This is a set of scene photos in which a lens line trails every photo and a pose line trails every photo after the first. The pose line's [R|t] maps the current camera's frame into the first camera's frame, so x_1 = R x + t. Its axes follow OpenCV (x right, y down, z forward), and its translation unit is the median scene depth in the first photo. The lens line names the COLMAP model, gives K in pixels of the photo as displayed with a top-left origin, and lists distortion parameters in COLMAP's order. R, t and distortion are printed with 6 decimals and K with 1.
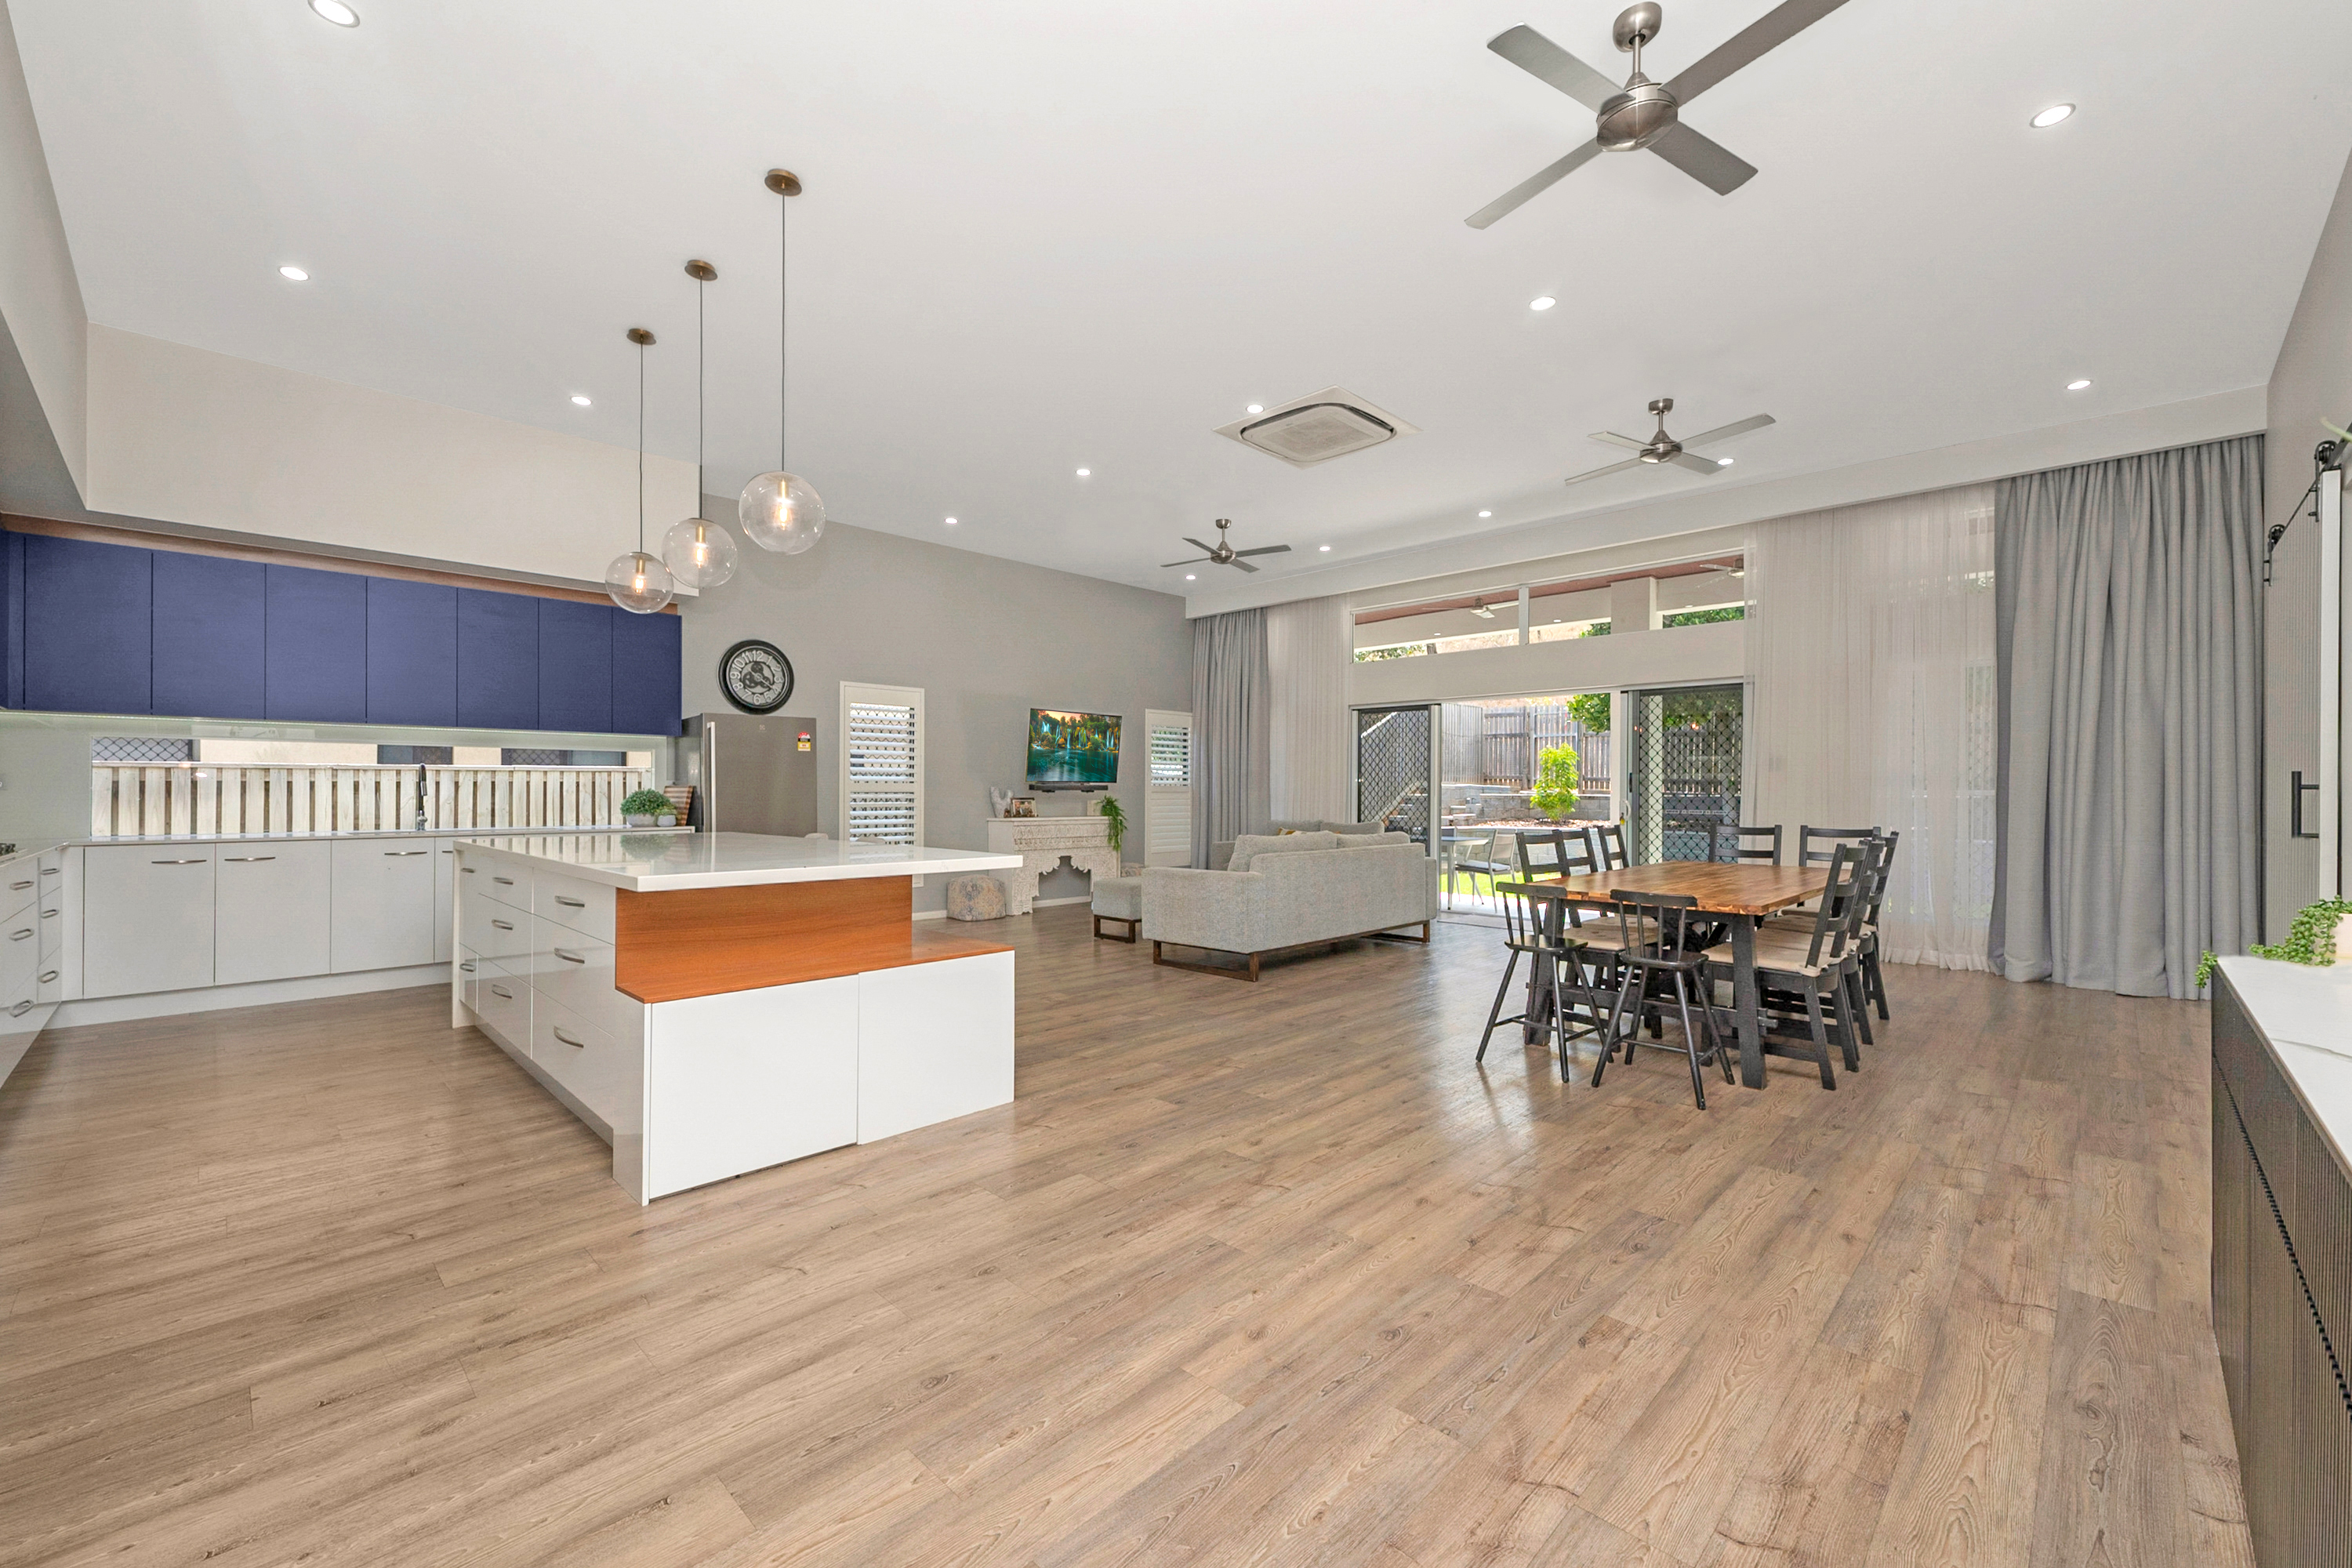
lens RADIAL K [[938.2, 0, 1187.1], [0, 938.2, 777.1], [0, 0, 1]] dist [0.023799, -0.007695]
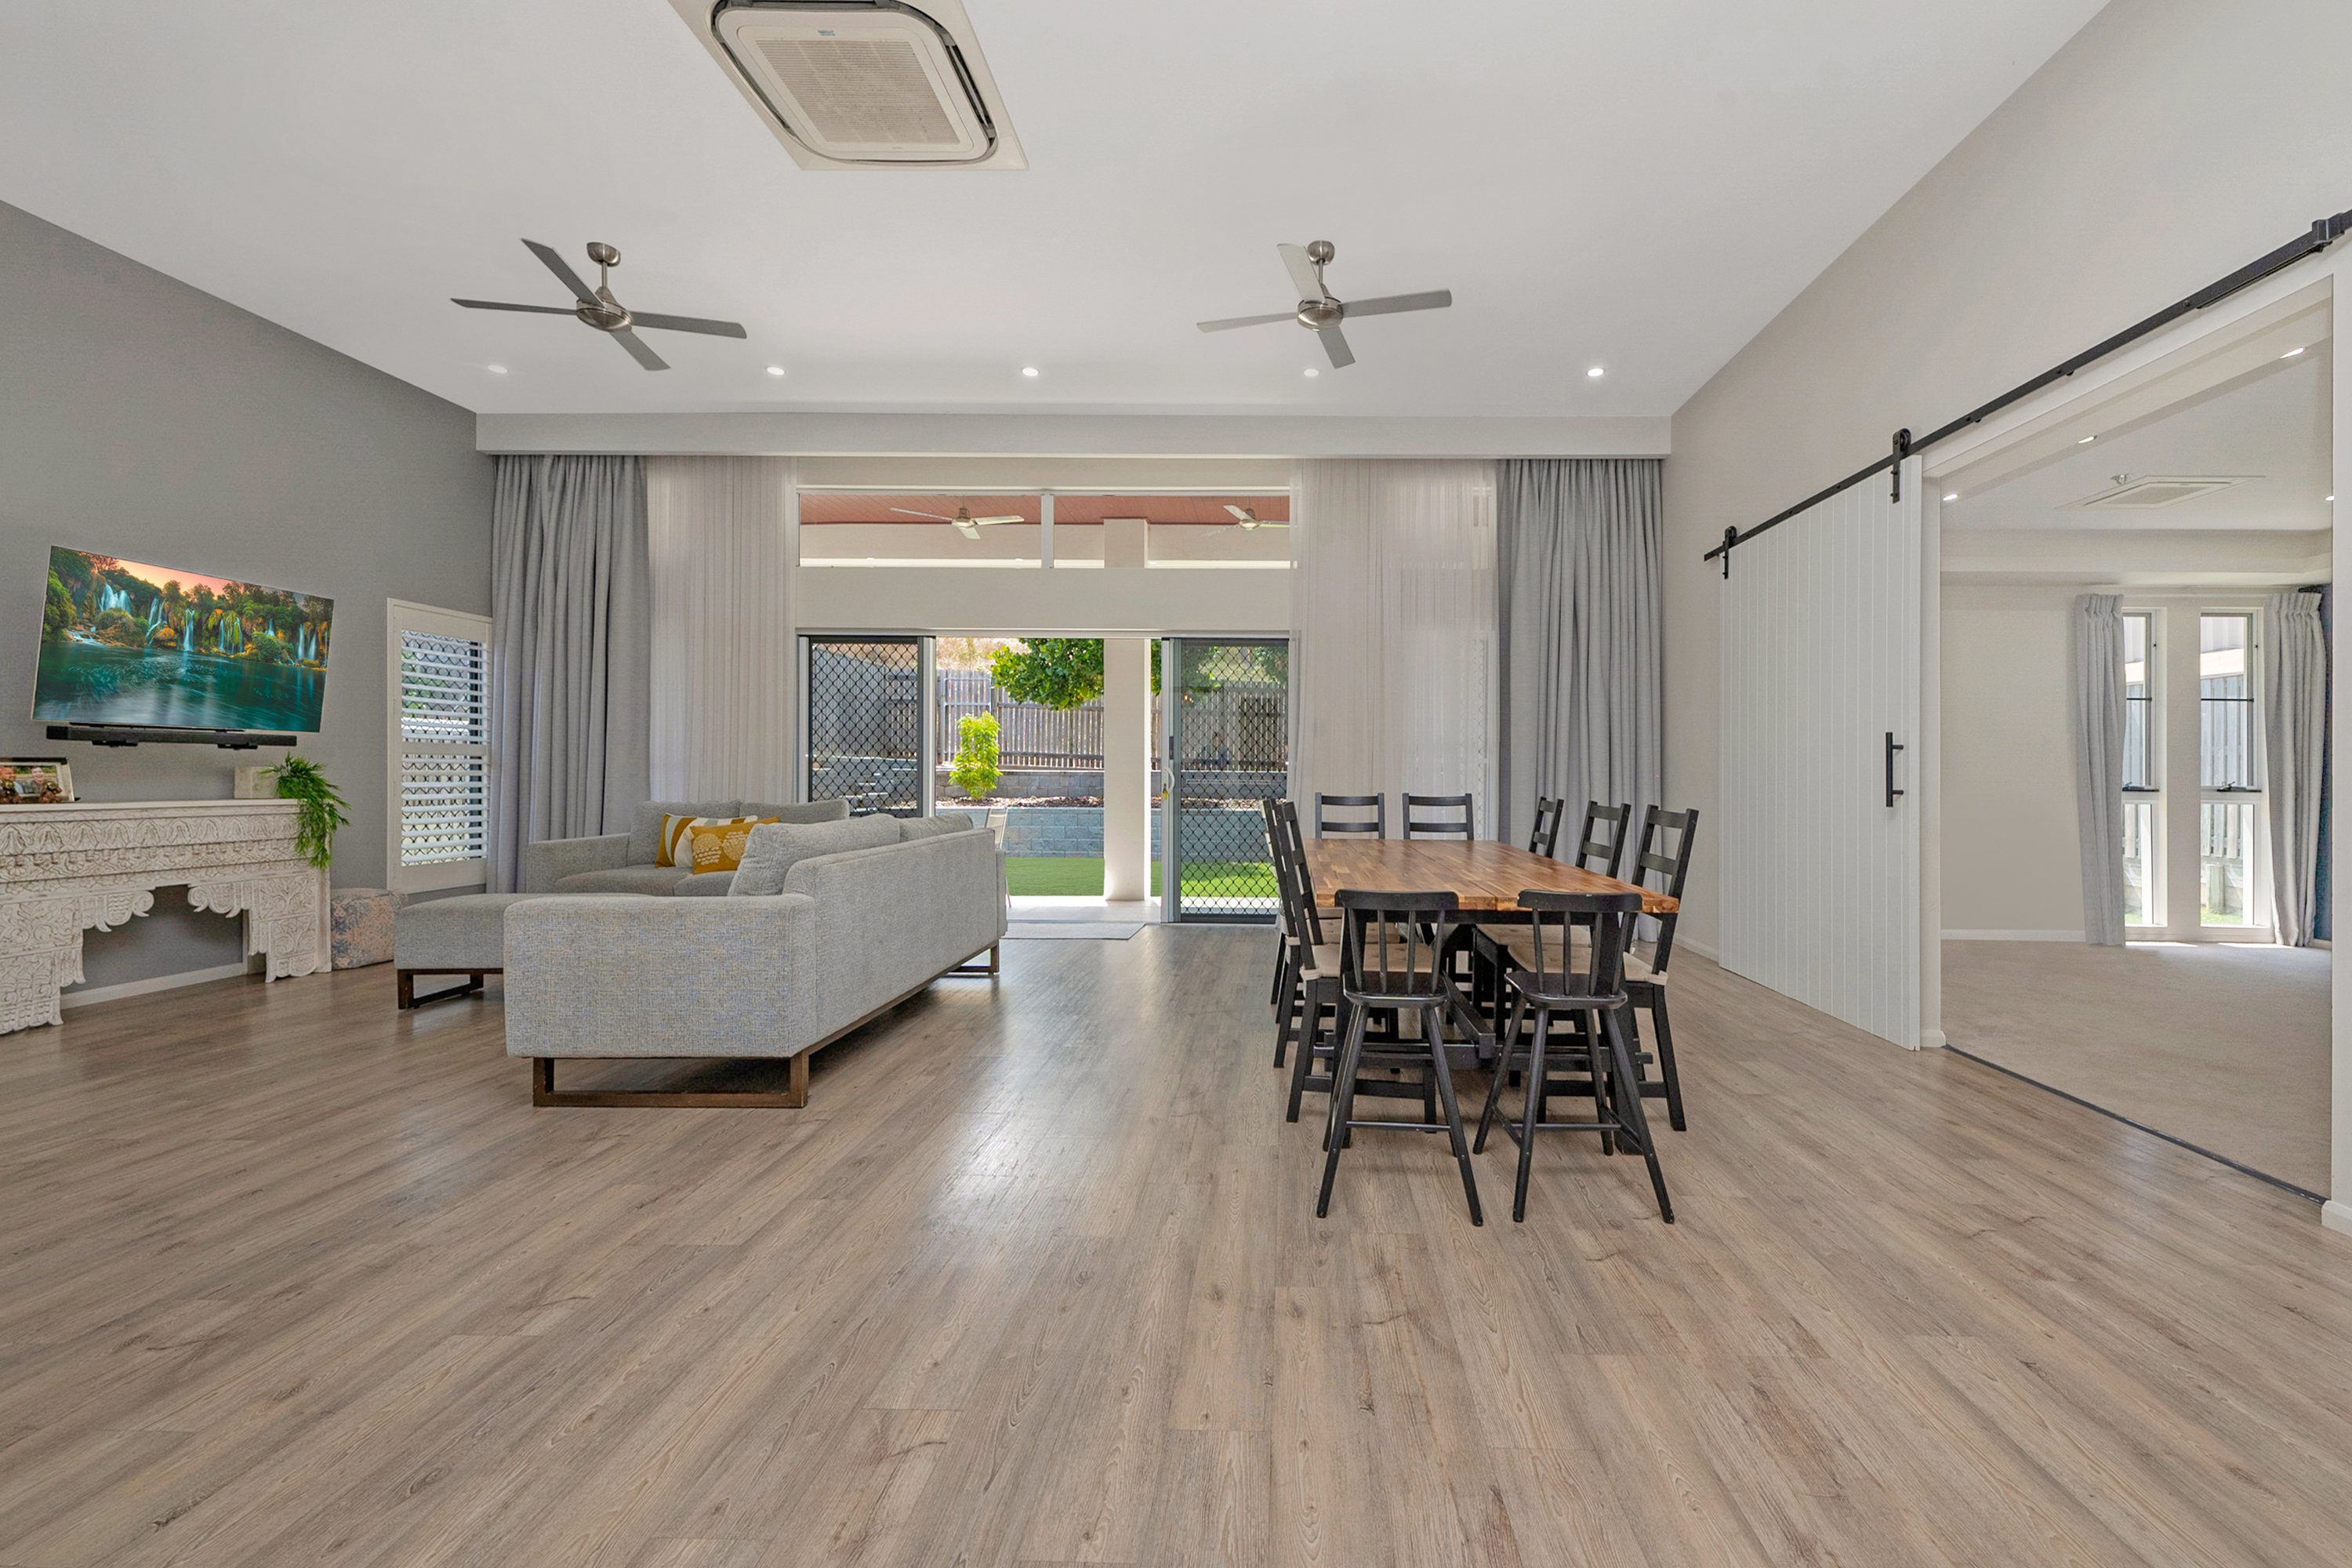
lens RADIAL K [[938.2, 0, 1187.1], [0, 938.2, 777.1], [0, 0, 1]] dist [0.023799, -0.007695]
pose [[0.758185, 0.000963, 0.652039, -0.063388], [-0.012193, 0.999845, 0.012701, 0.020952], [-0.651926, -0.017580, 0.758079, 0.358971]]
